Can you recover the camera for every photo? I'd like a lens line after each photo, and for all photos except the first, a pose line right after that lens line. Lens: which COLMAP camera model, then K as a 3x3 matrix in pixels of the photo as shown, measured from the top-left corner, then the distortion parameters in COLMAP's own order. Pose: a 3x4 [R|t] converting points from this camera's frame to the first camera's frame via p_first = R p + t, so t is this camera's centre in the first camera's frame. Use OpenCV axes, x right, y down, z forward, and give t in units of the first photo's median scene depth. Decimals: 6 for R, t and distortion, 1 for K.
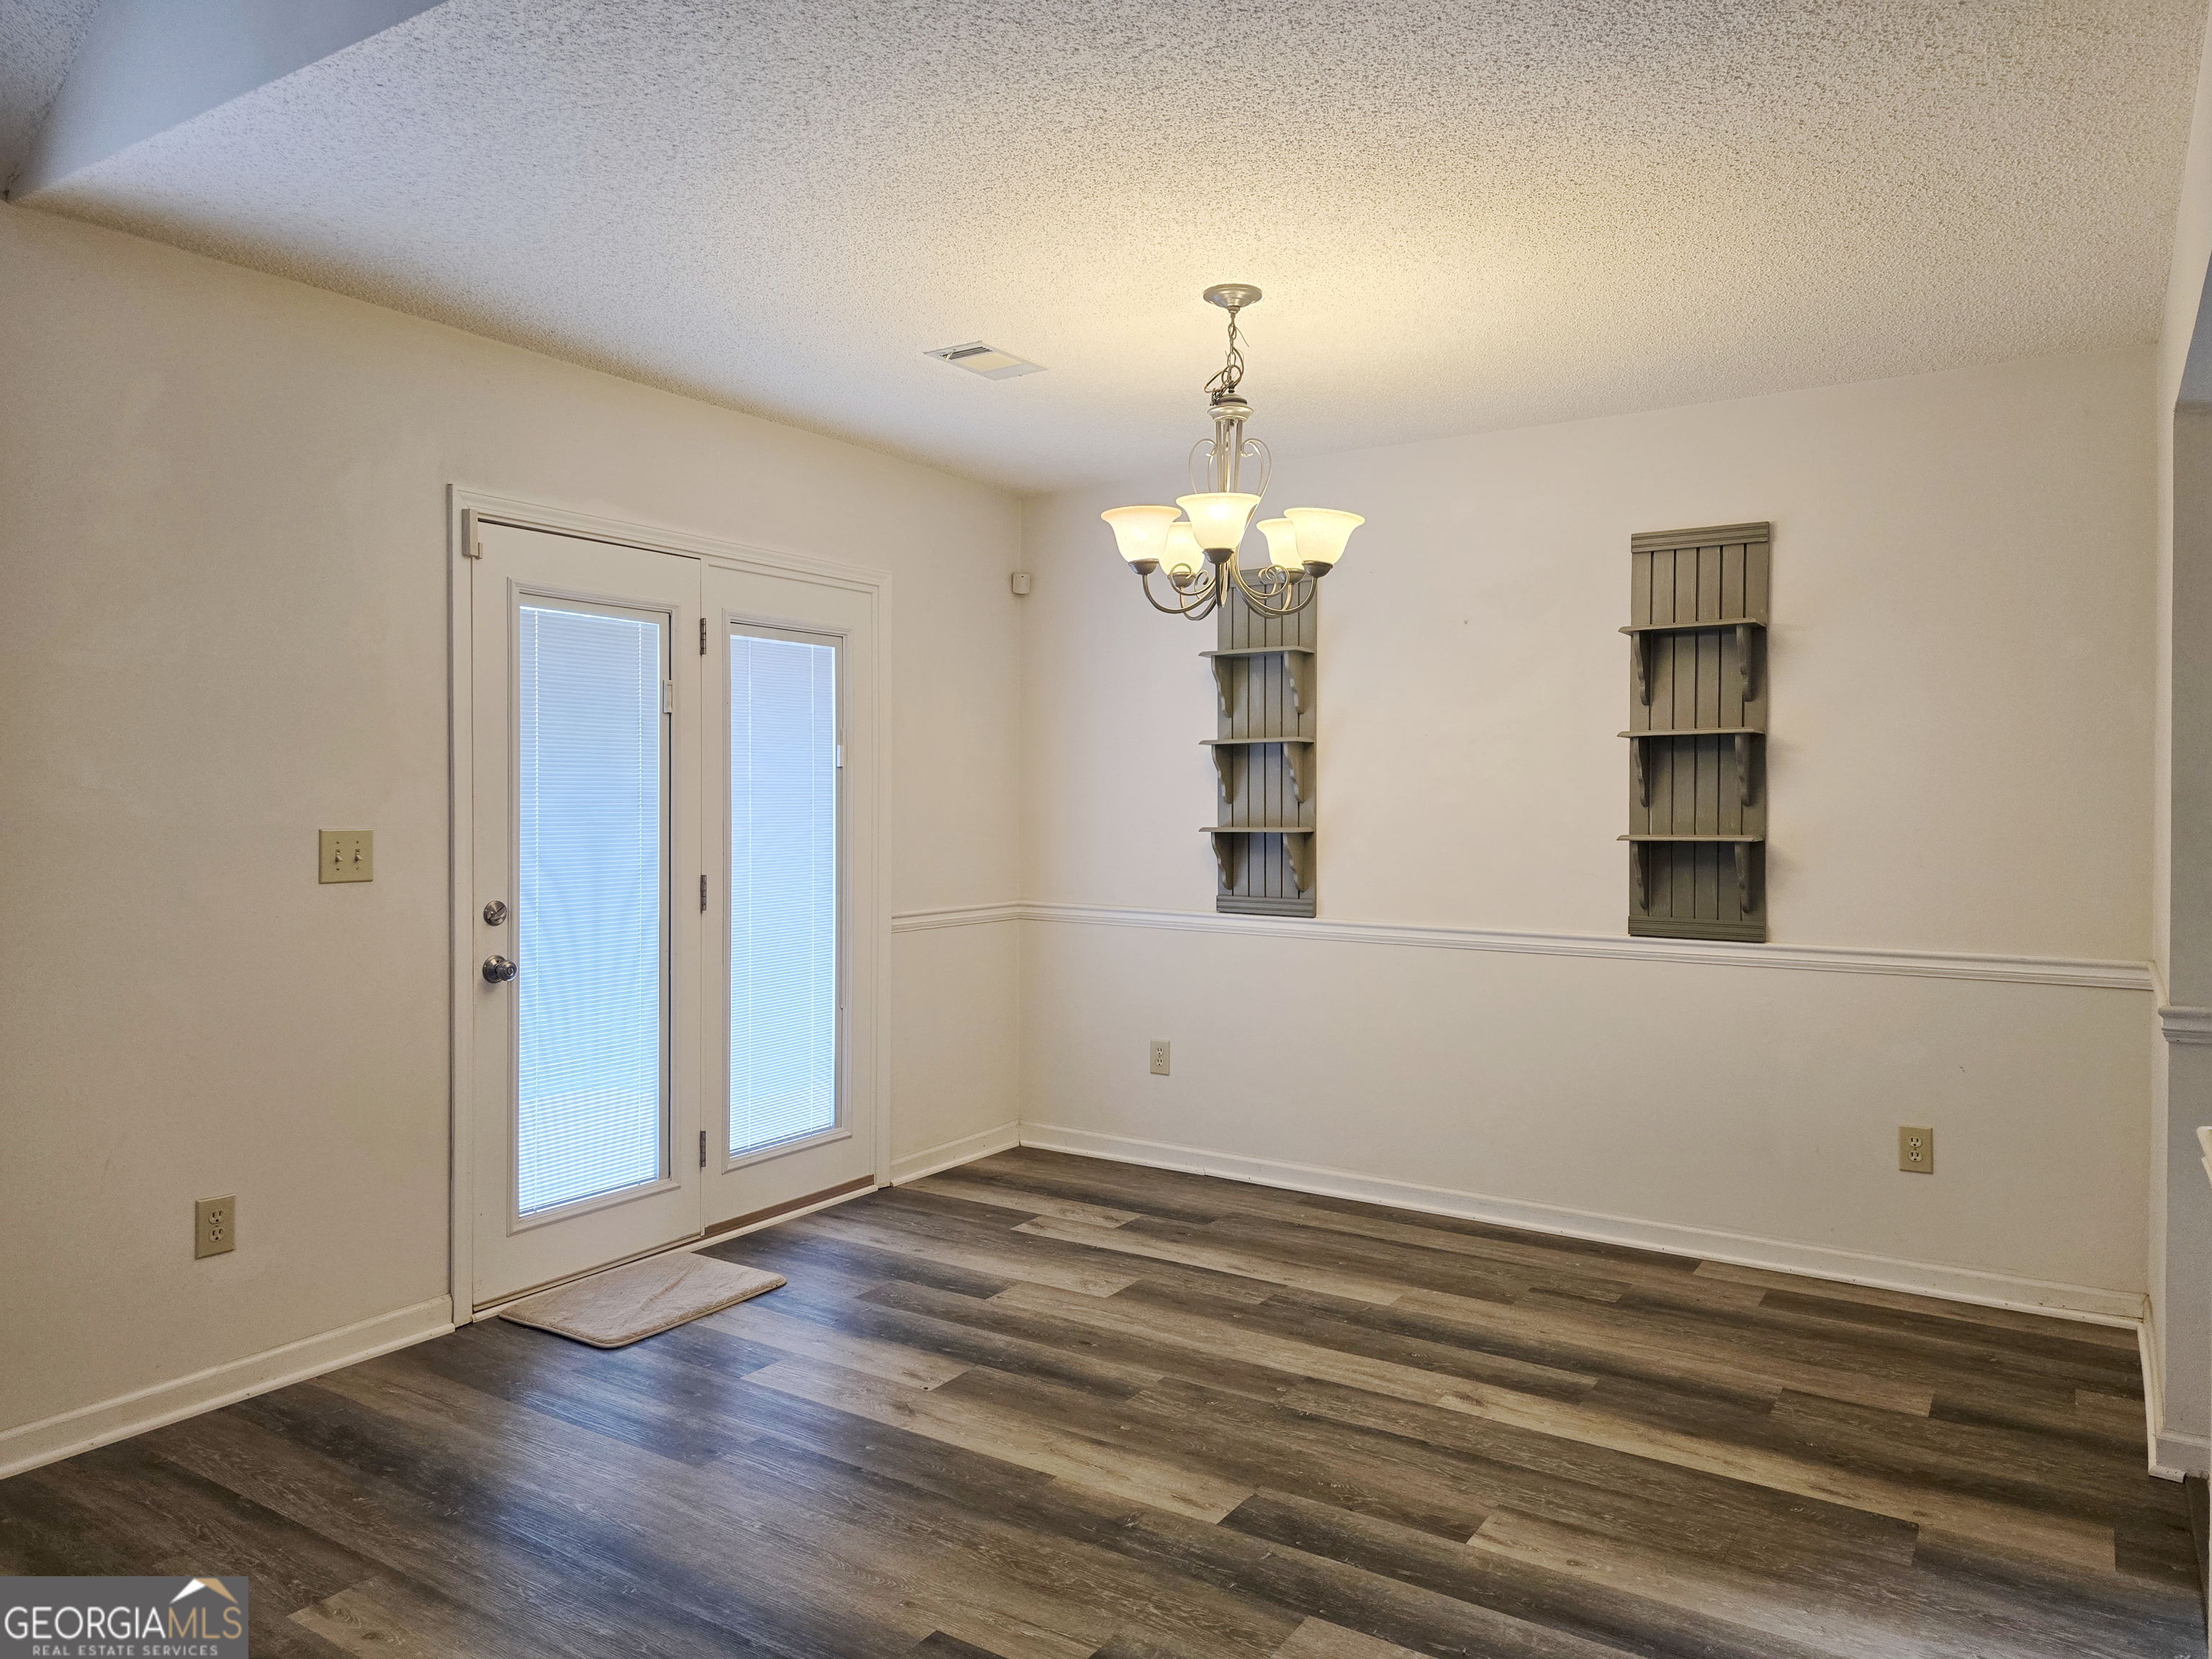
lens RADIAL K [[1497.2, 0, 1104.3], [0, 1497.2, 833.6], [0, 0, 1]] dist [0.081905, -0.090714]
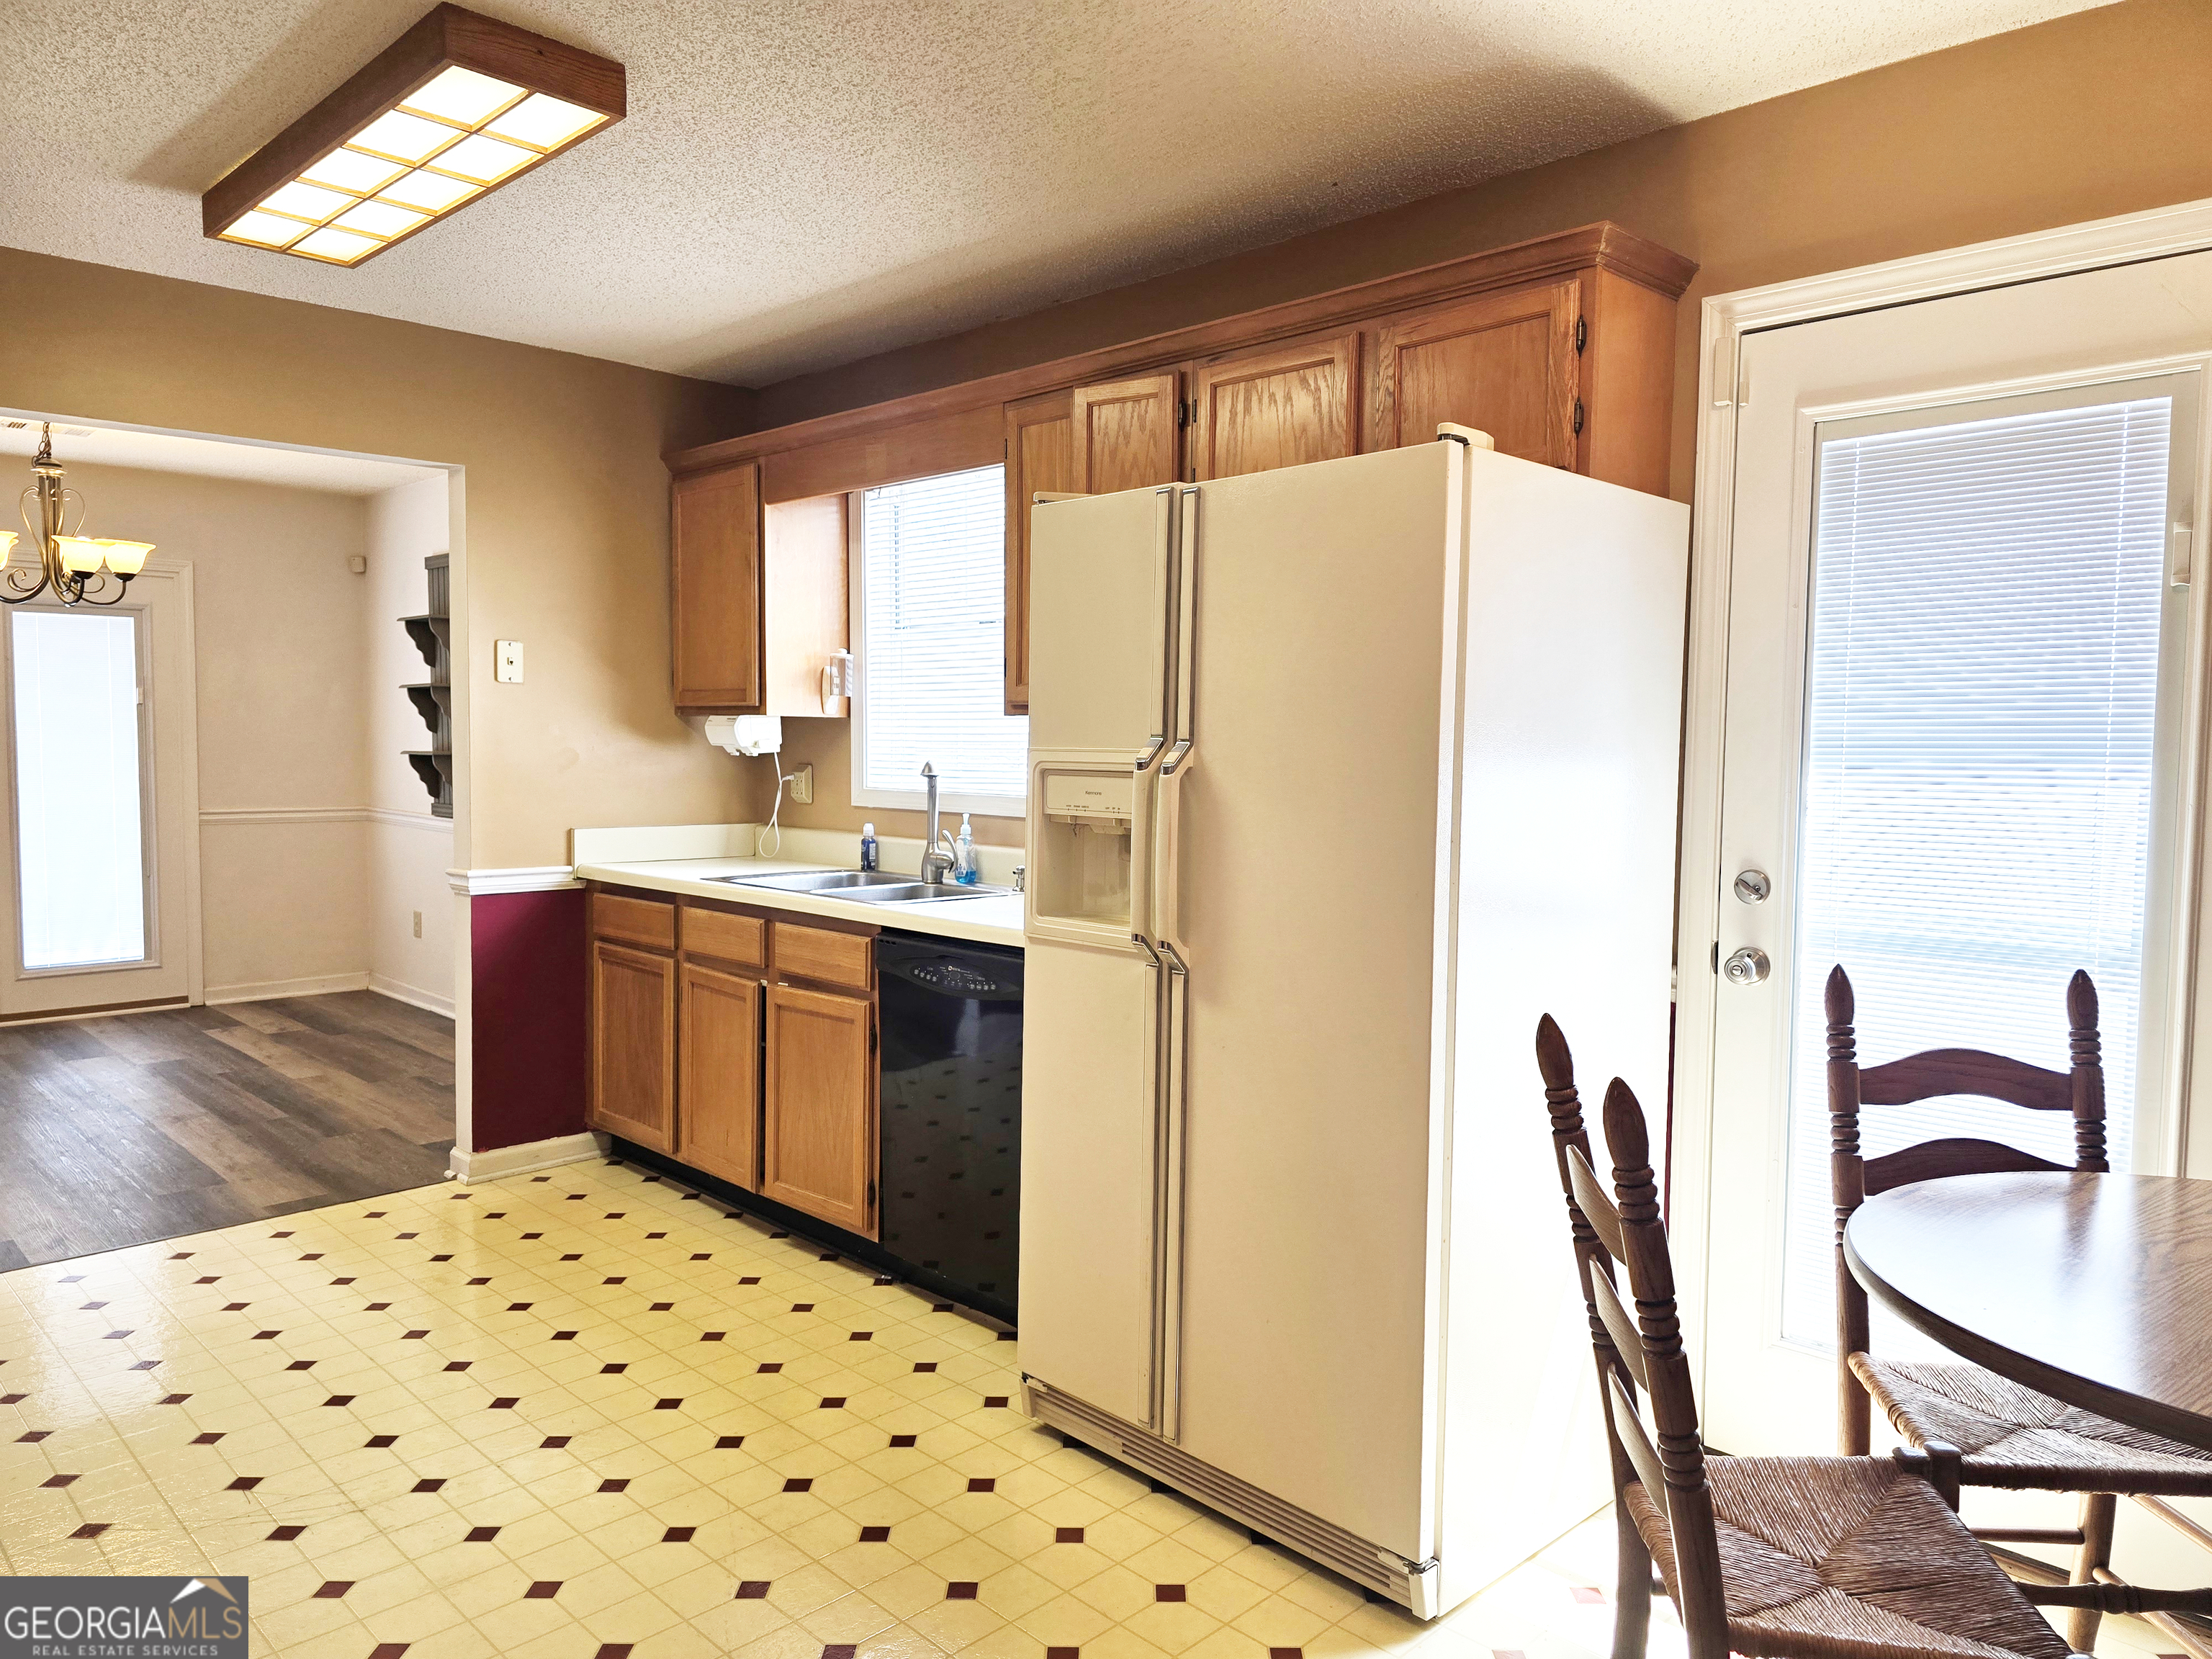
lens RADIAL K [[1497.2, 0, 1104.3], [0, 1497.2, 833.6], [0, 0, 1]] dist [0.081905, -0.090714]
pose [[0.976474, 0.023085, -0.214397, 1.390495], [-0.014240, 0.998986, 0.042706, 0.004795], [0.215165, -0.038648, 0.975813, -0.273892]]
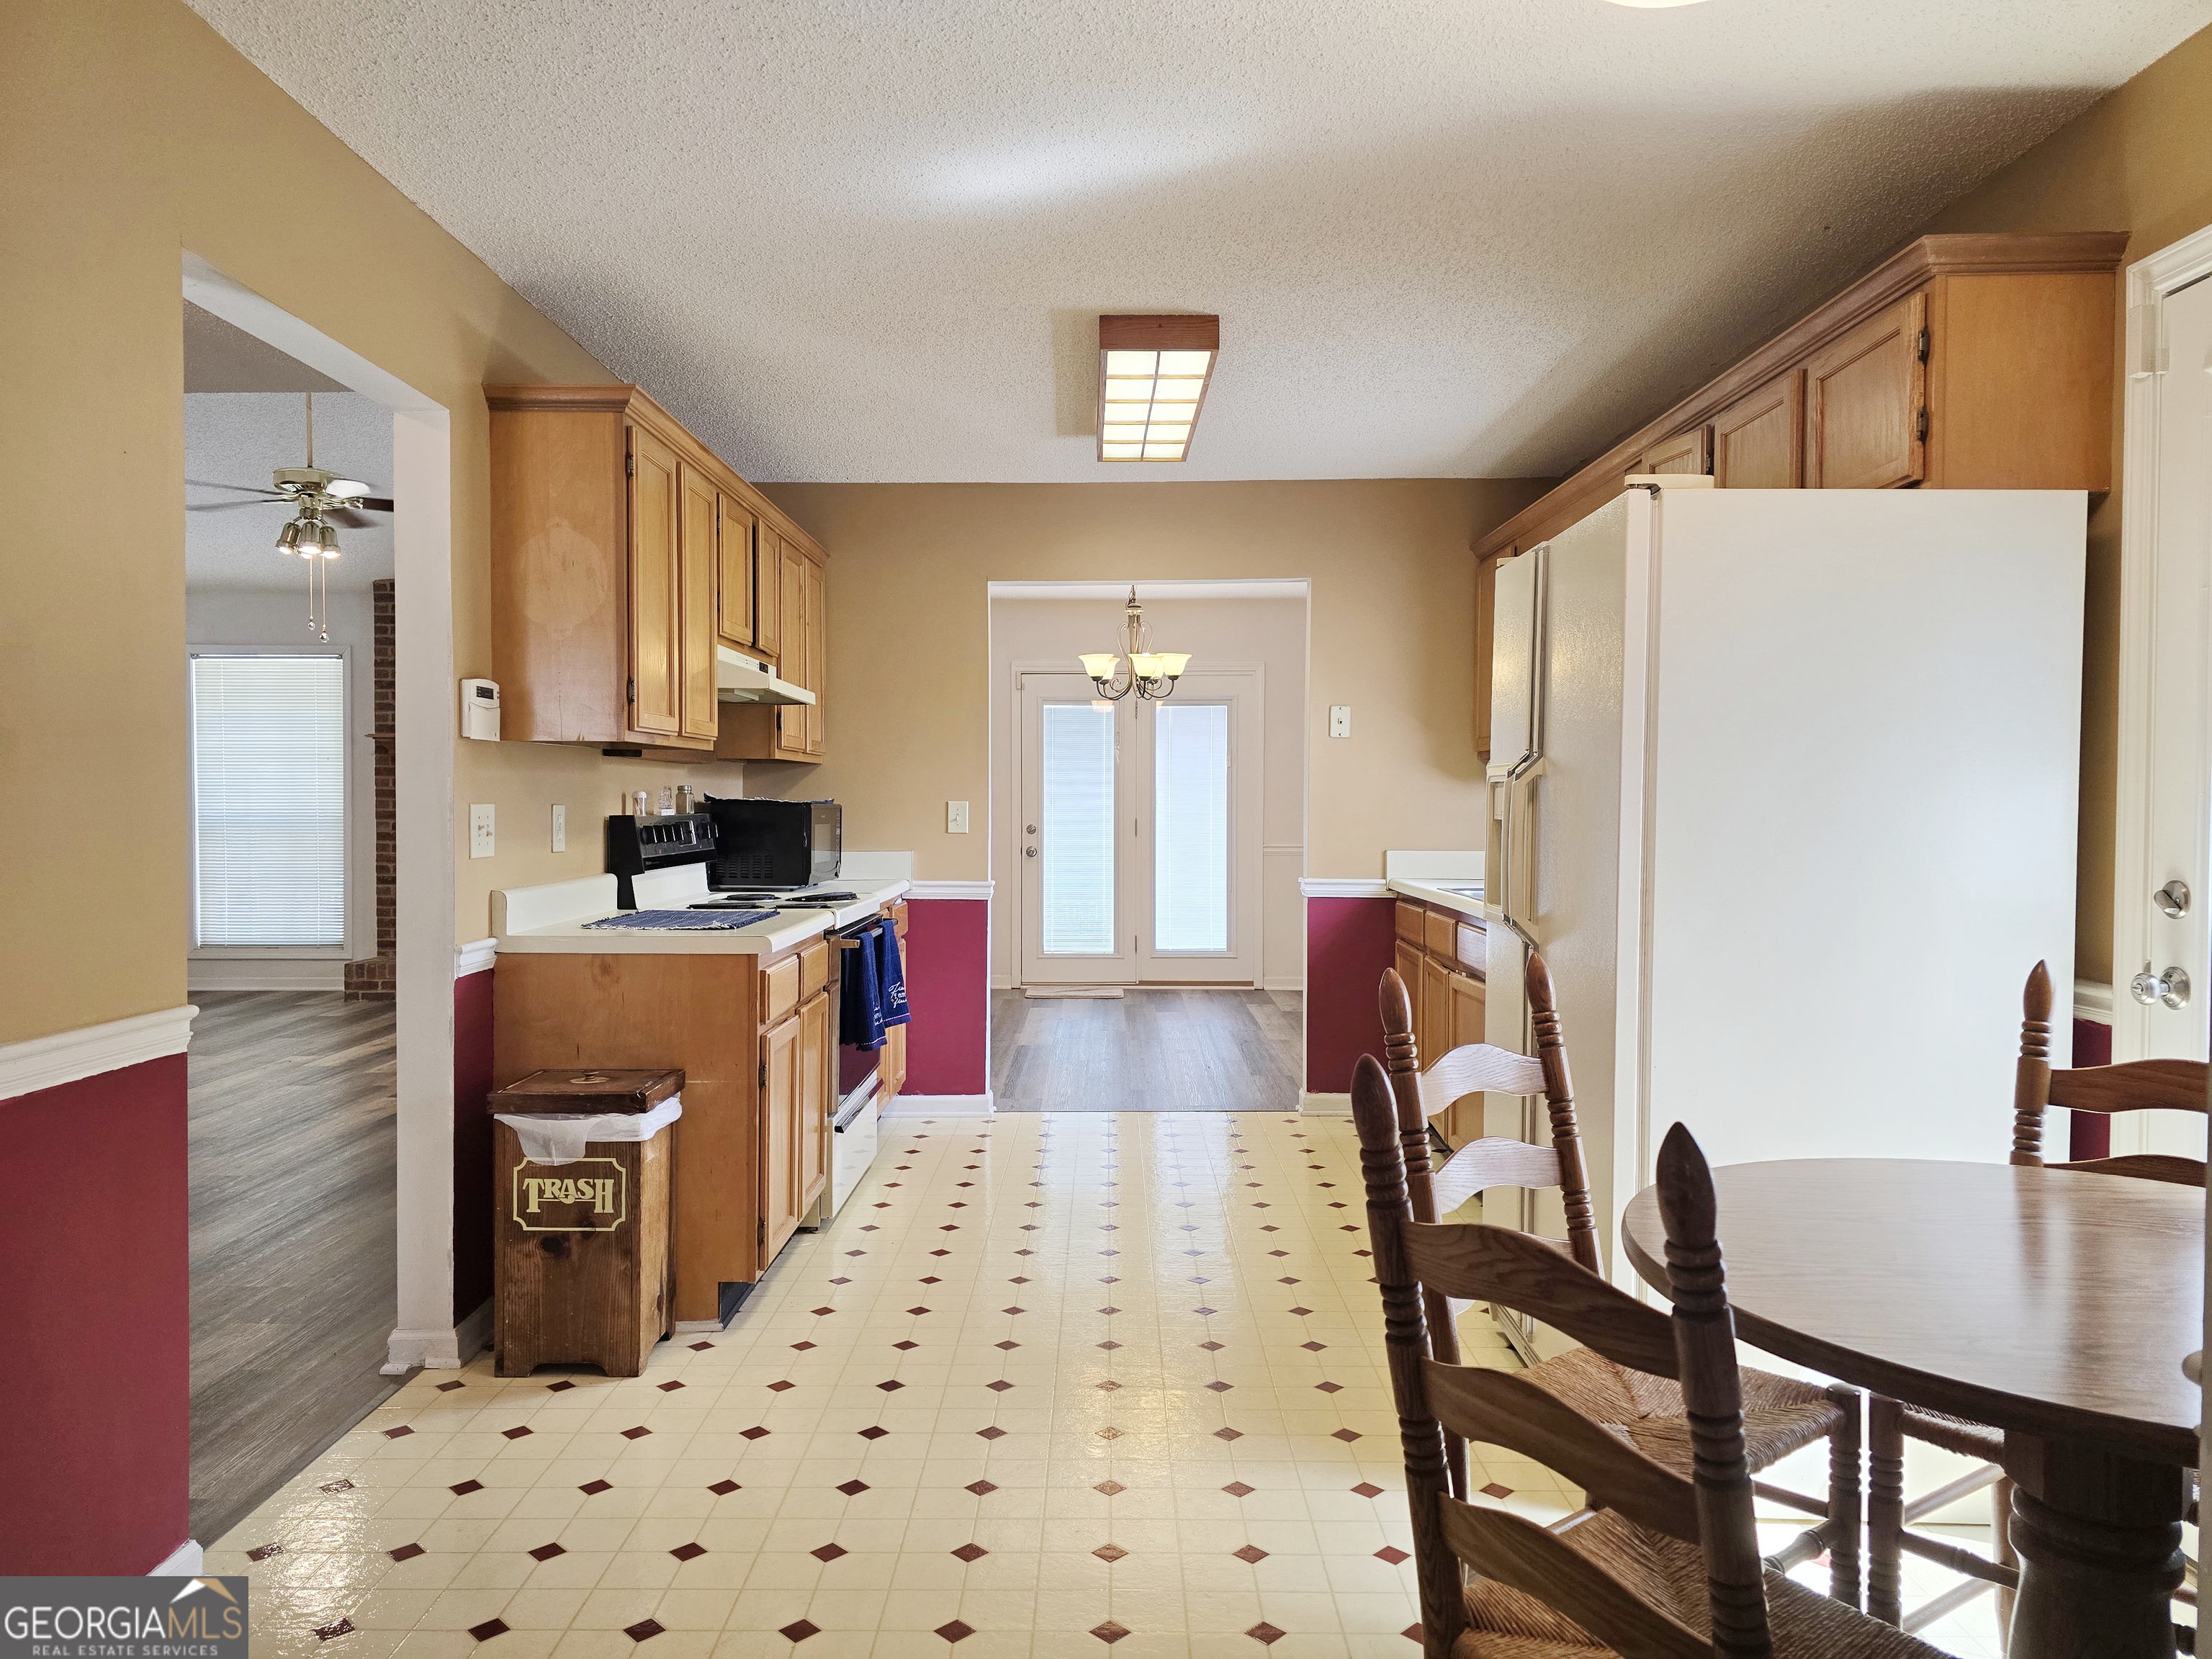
lens RADIAL K [[1471.2, 0, 1078.6], [0, 1471.2, 837.7], [0, 0, 1]] dist [0.079402, -0.070093]
pose [[0.528233, 0.022864, -0.848791, 1.852421], [-0.018195, 0.999713, 0.015606, 0.029645], [0.848904, 0.007200, 0.528497, -0.241936]]
